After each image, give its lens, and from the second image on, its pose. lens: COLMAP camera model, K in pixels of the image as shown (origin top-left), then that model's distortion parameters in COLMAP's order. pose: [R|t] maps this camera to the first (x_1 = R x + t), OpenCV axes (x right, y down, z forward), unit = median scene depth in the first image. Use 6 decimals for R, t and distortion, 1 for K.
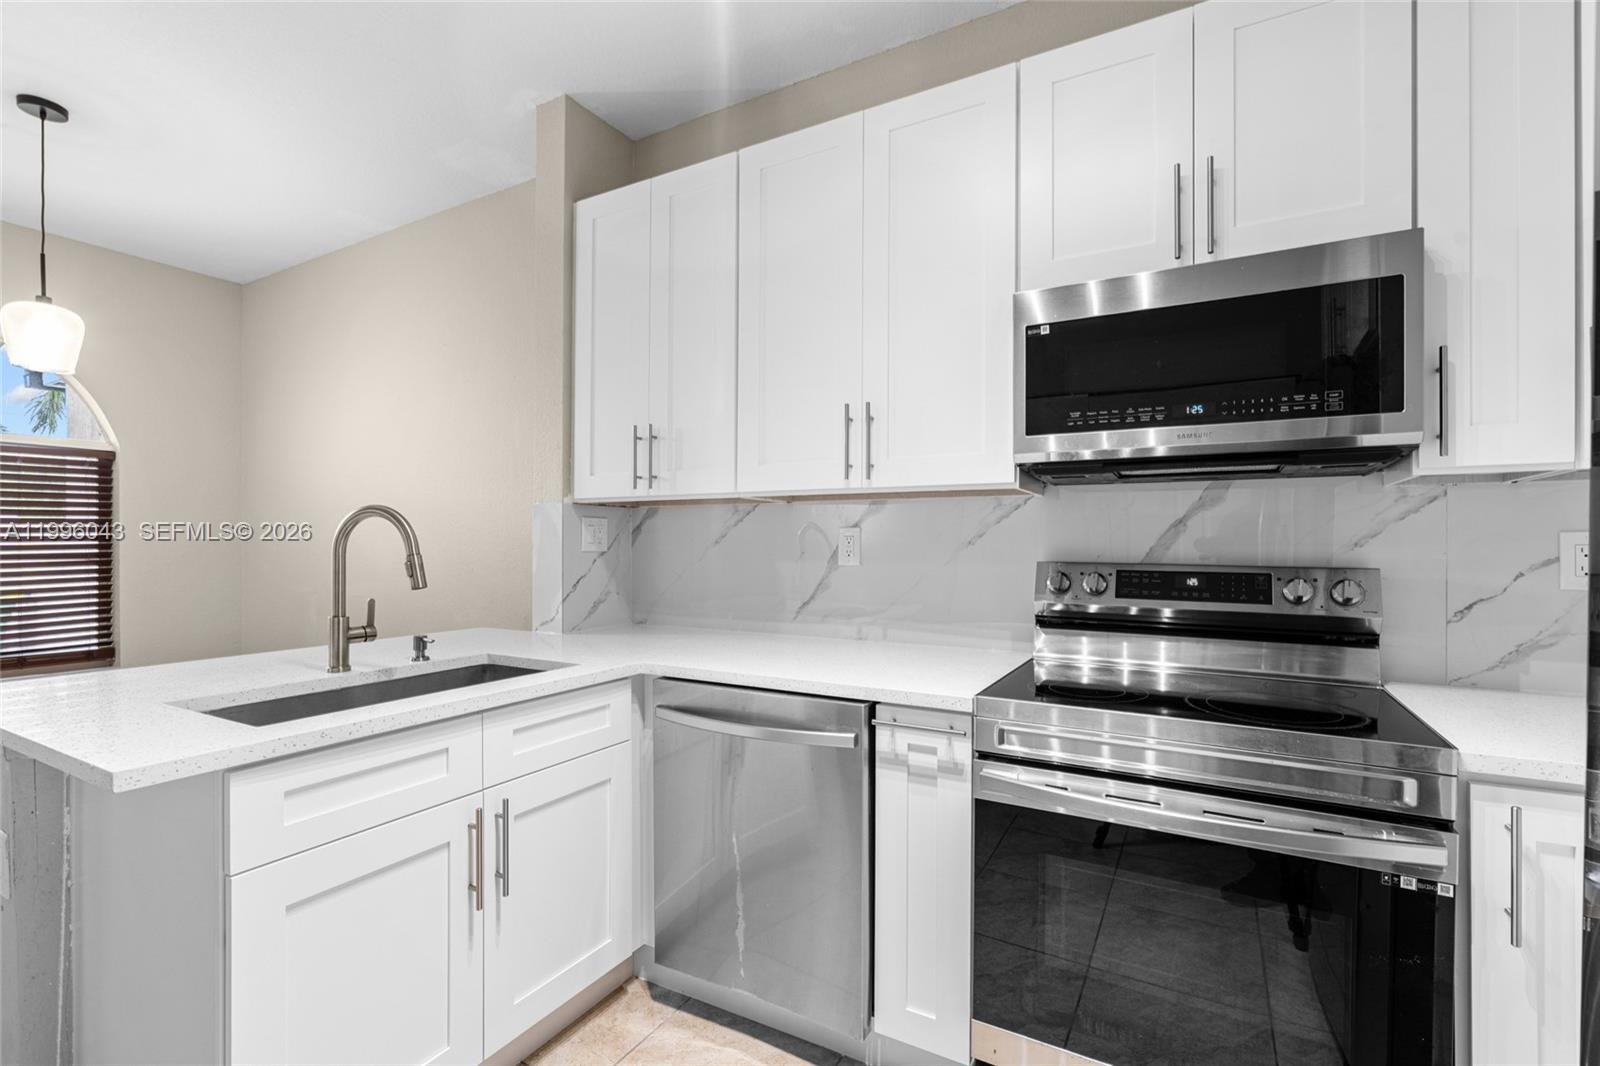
lens RADIAL K [[722.9, 0, 787.9], [0, 722.9, 544.7], [0, 0, 1]] dist [-0.012320, 0.004528]
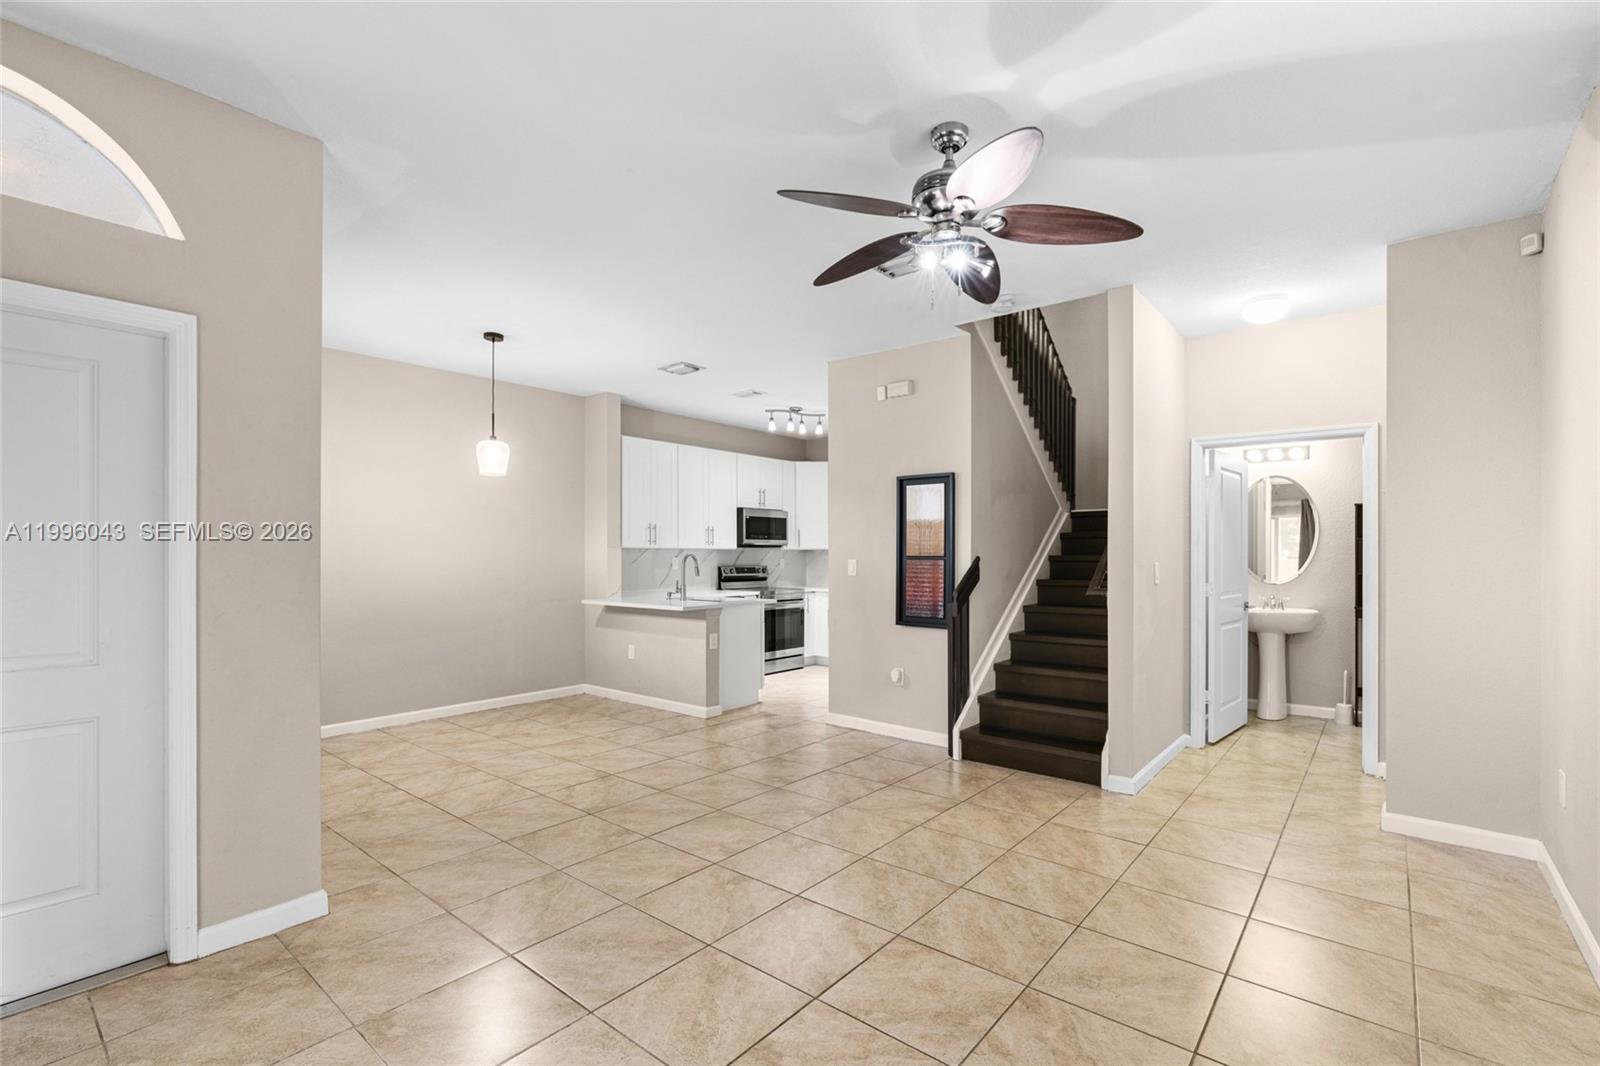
lens RADIAL K [[722.9, 0, 802.1], [0, 722.9, 548.2], [0, 0, 1]] dist [-0.012320, 0.004528]
pose [[0.176963, 0.007935, 0.984186, -2.900795], [0.006114, 0.999939, -0.009162, -0.030173], [-0.984199, 0.007639, 0.176903, -0.137463]]
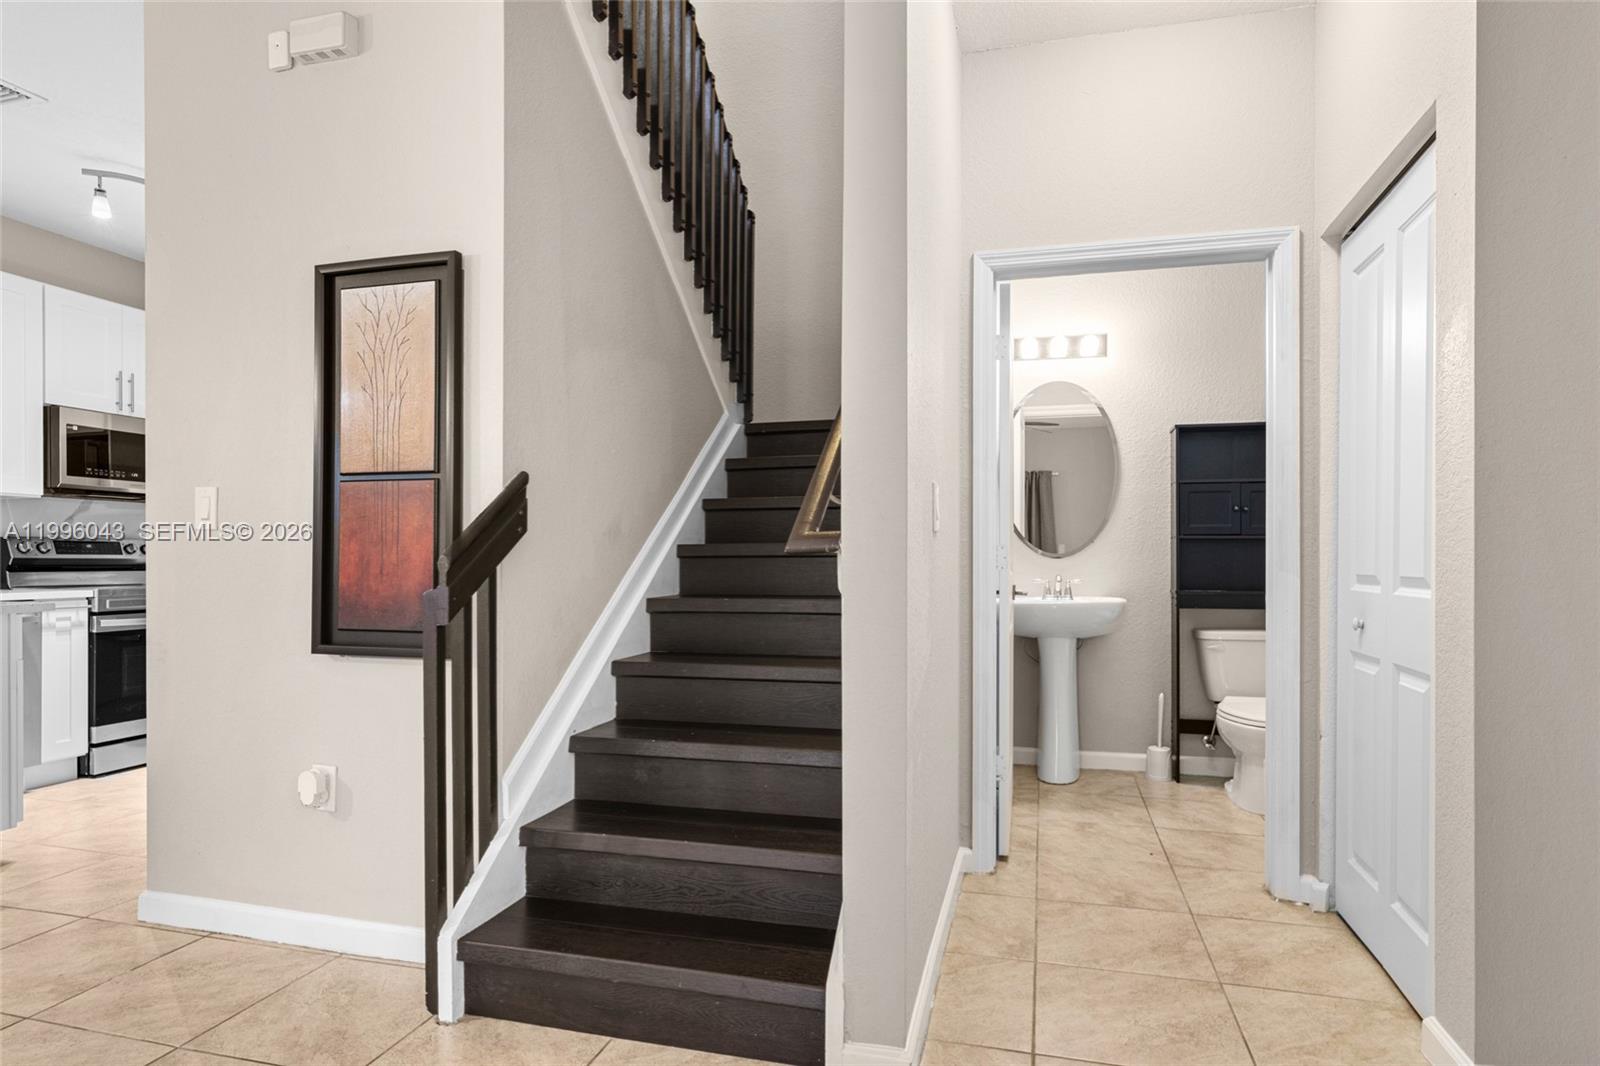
lens RADIAL K [[897.7, 0, 807.8], [0, 897.7, 553.7], [0, 0, 1]] dist [-0.013479, 0.009719]
pose [[-0.244580, 0.001997, 0.969627, -1.878503], [0.008713, 0.999962, 0.000139, 0.068343], [-0.969590, 0.008482, -0.244588, -0.322721]]
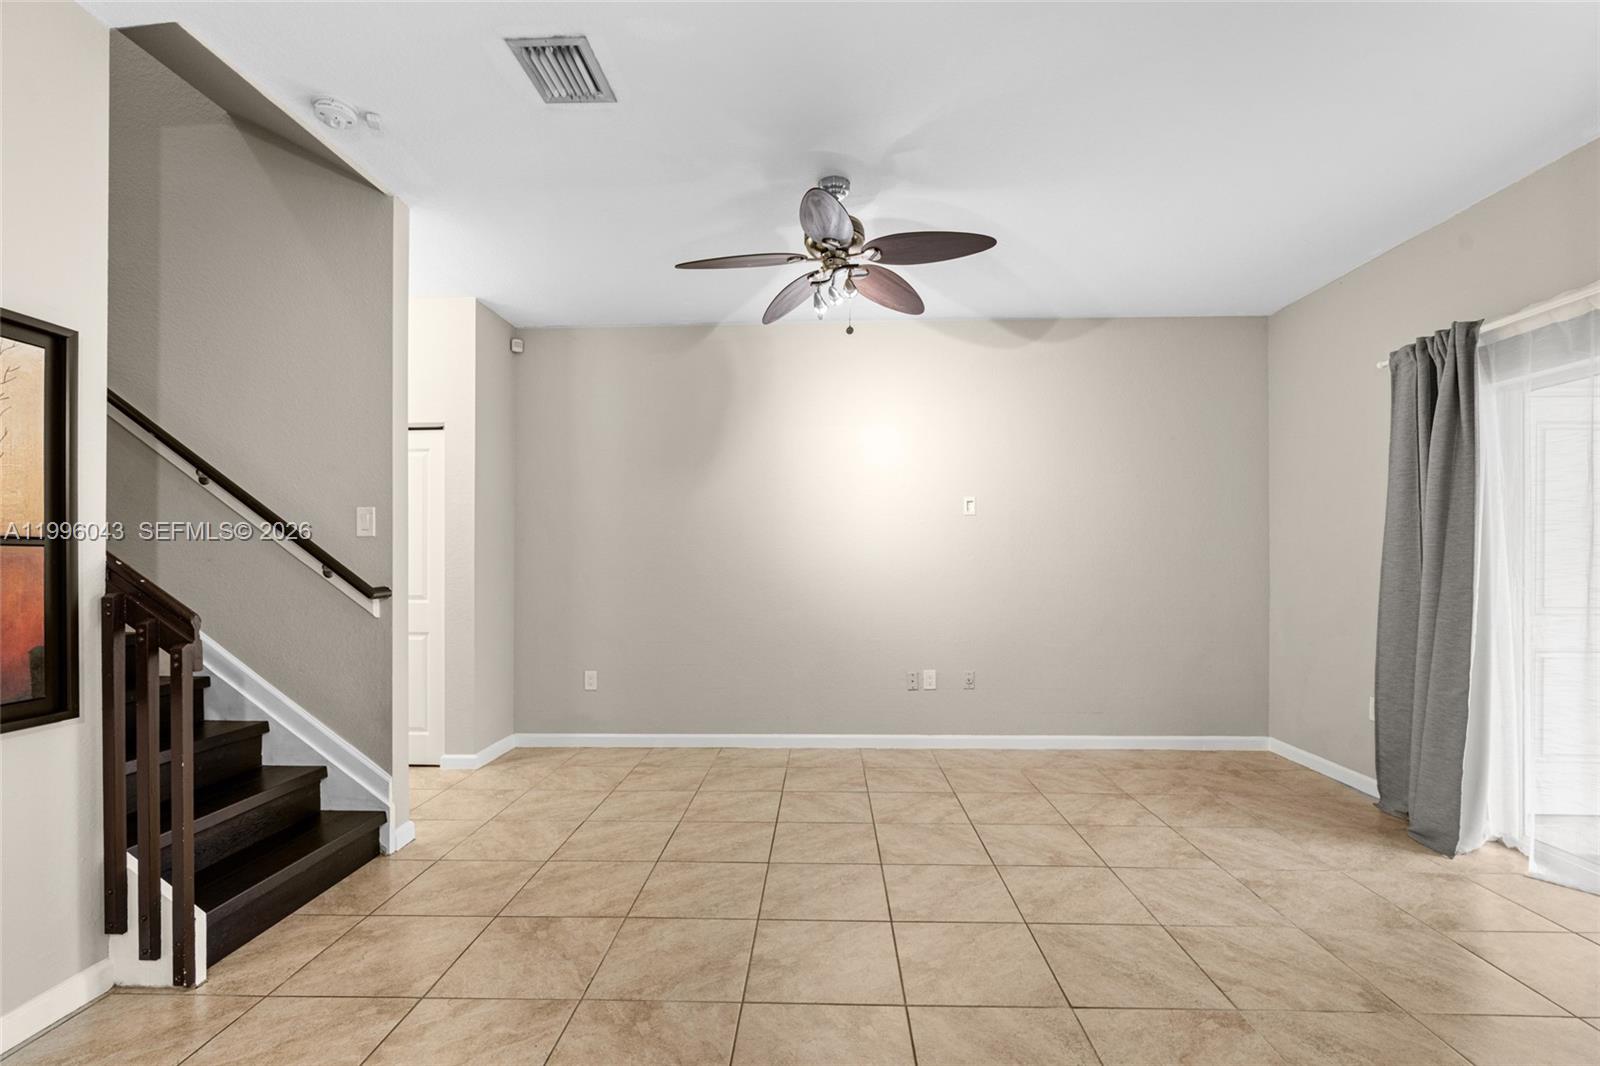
lens RADIAL K [[722.9, 0, 802.1], [0, 722.9, 556.3], [0, 0, 1]] dist [-0.012320, 0.004528]
pose [[-0.883329, -0.000097, -0.468753, -1.212148], [-0.002406, 0.999988, 0.004328, -0.009071], [0.468747, 0.004951, -0.883319, 0.896571]]
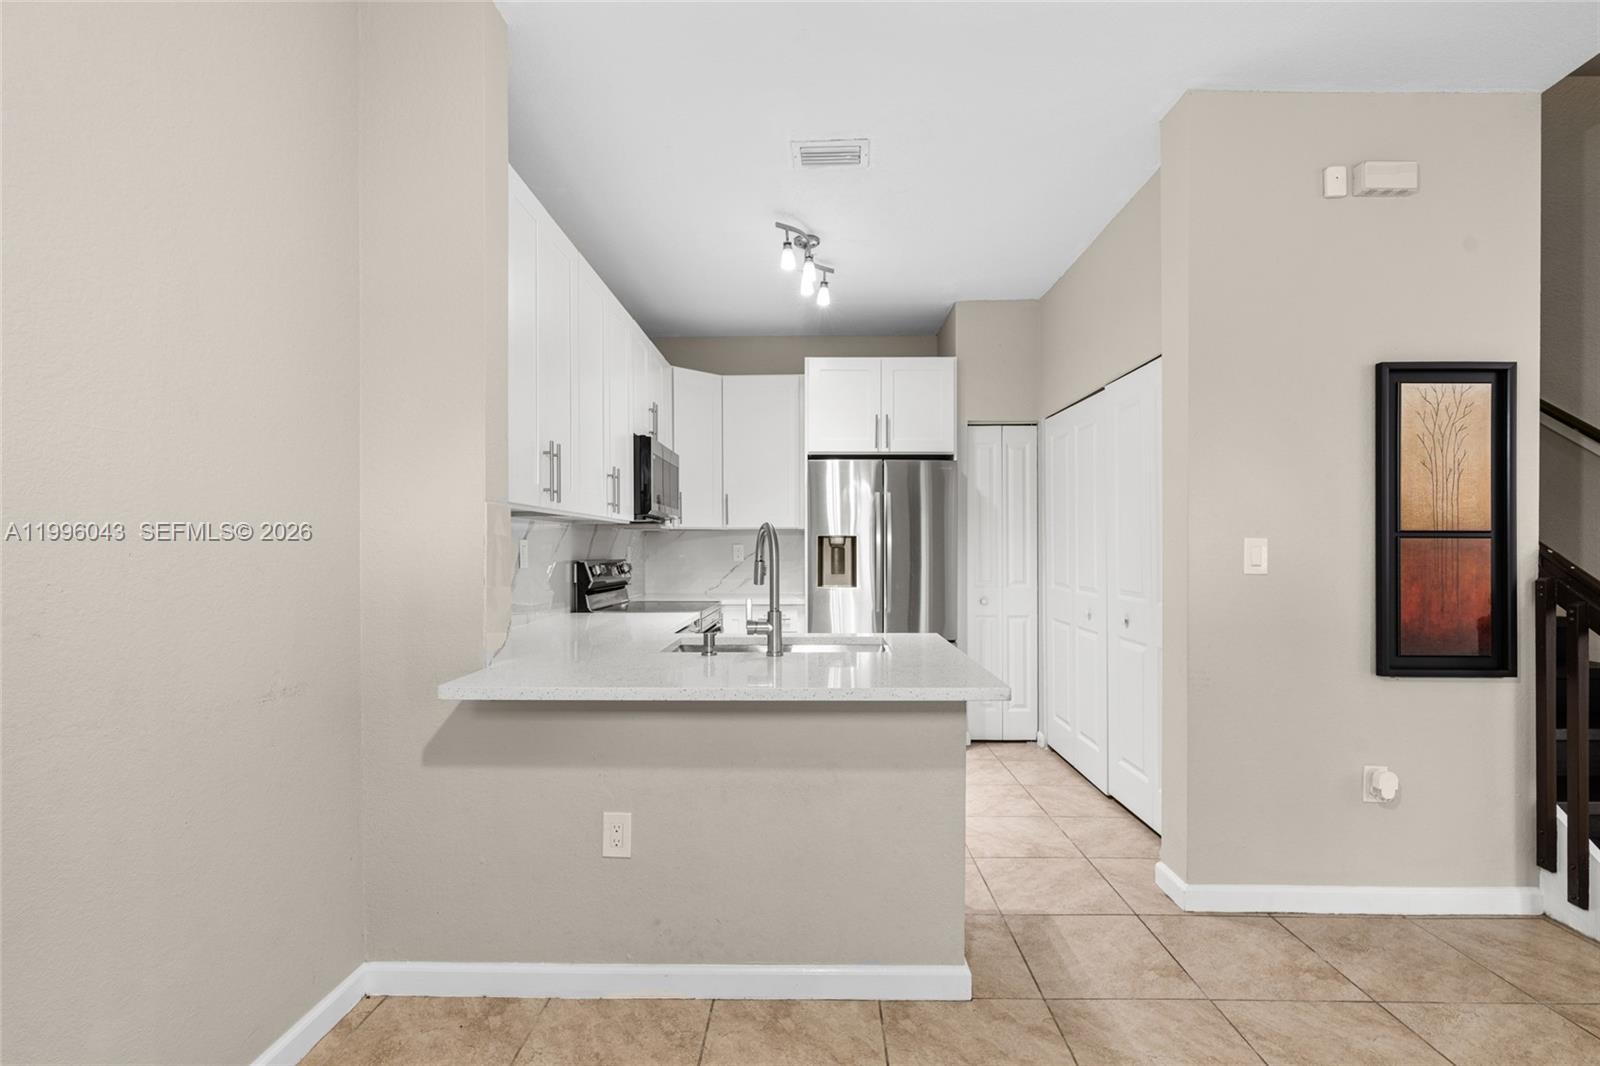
lens RADIAL K [[722.9, 0, 804.3], [0, 722.9, 550.1], [0, 0, 1]] dist [-0.012320, 0.004528]
pose [[-0.482798, -0.003366, 0.875725, -1.261544], [0.005994, 0.999956, 0.007148, -0.010626], [-0.875711, 0.008700, -0.482756, 1.135490]]
